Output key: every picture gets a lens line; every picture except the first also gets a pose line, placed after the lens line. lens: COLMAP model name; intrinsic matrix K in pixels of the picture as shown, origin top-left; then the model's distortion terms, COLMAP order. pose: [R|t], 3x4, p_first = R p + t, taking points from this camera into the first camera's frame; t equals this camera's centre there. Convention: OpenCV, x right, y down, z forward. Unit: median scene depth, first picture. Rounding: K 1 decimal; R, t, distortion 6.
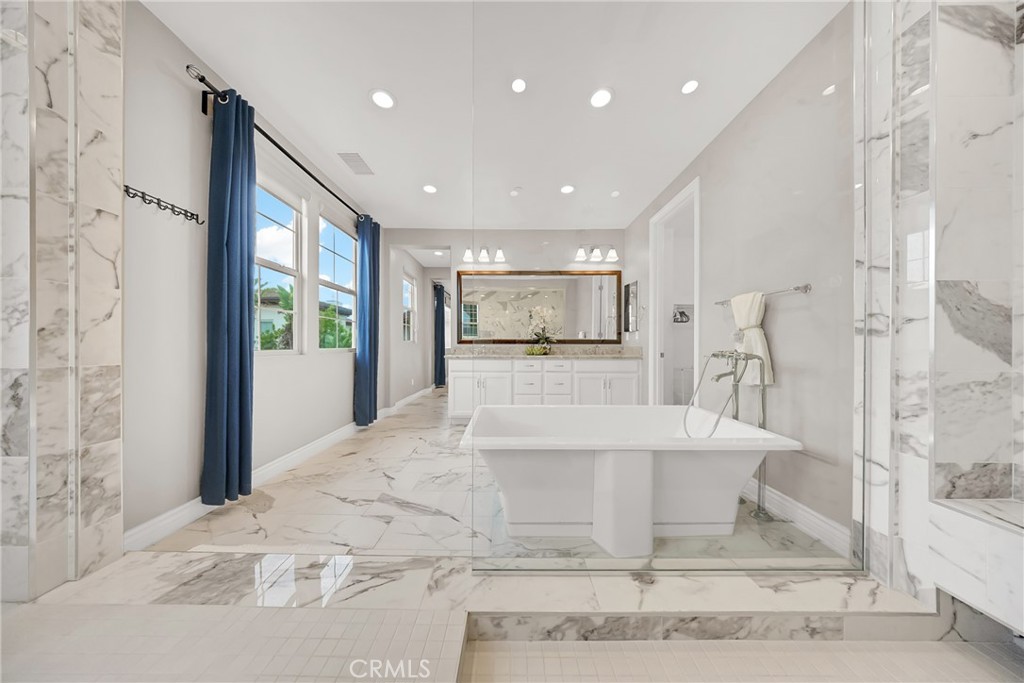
lens RADIAL K [[299.5, 0, 518.8], [0, 299.5, 346.7], [0, 0, 1]] dist [-0.001070, -0.000144]
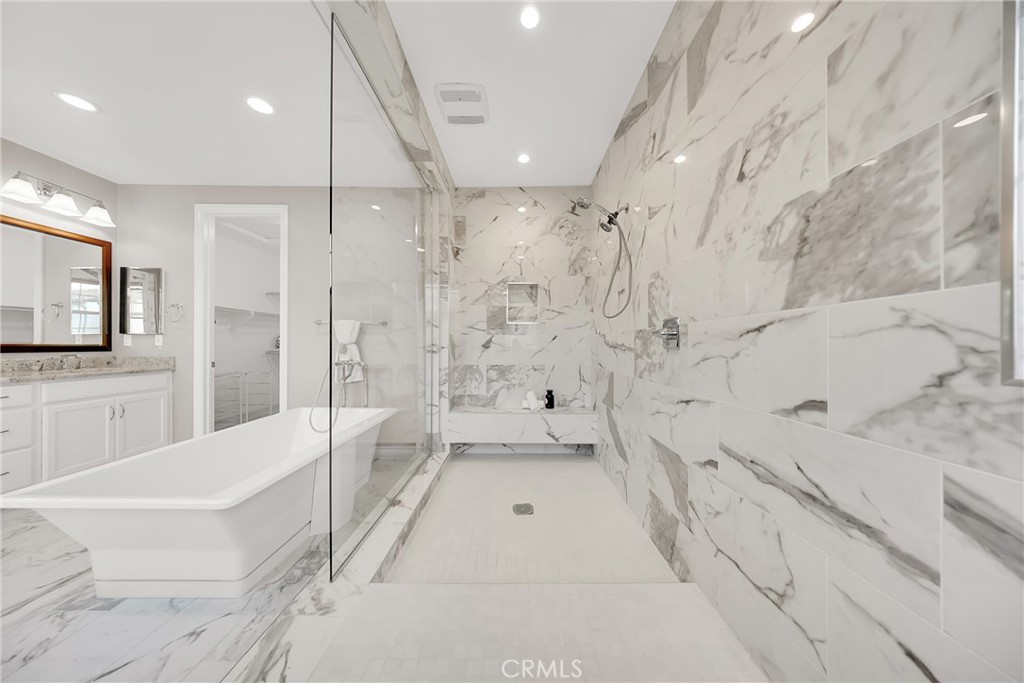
lens RADIAL K [[299.5, 0, 509.4], [0, 299.5, 343.3], [0, 0, 1]] dist [-0.001070, -0.000144]
pose [[0.022909, 0.004690, 0.999727, -0.887208], [-0.004566, 0.999979, -0.004586, -0.079410], [-0.999727, -0.004460, 0.022930, 0.235969]]
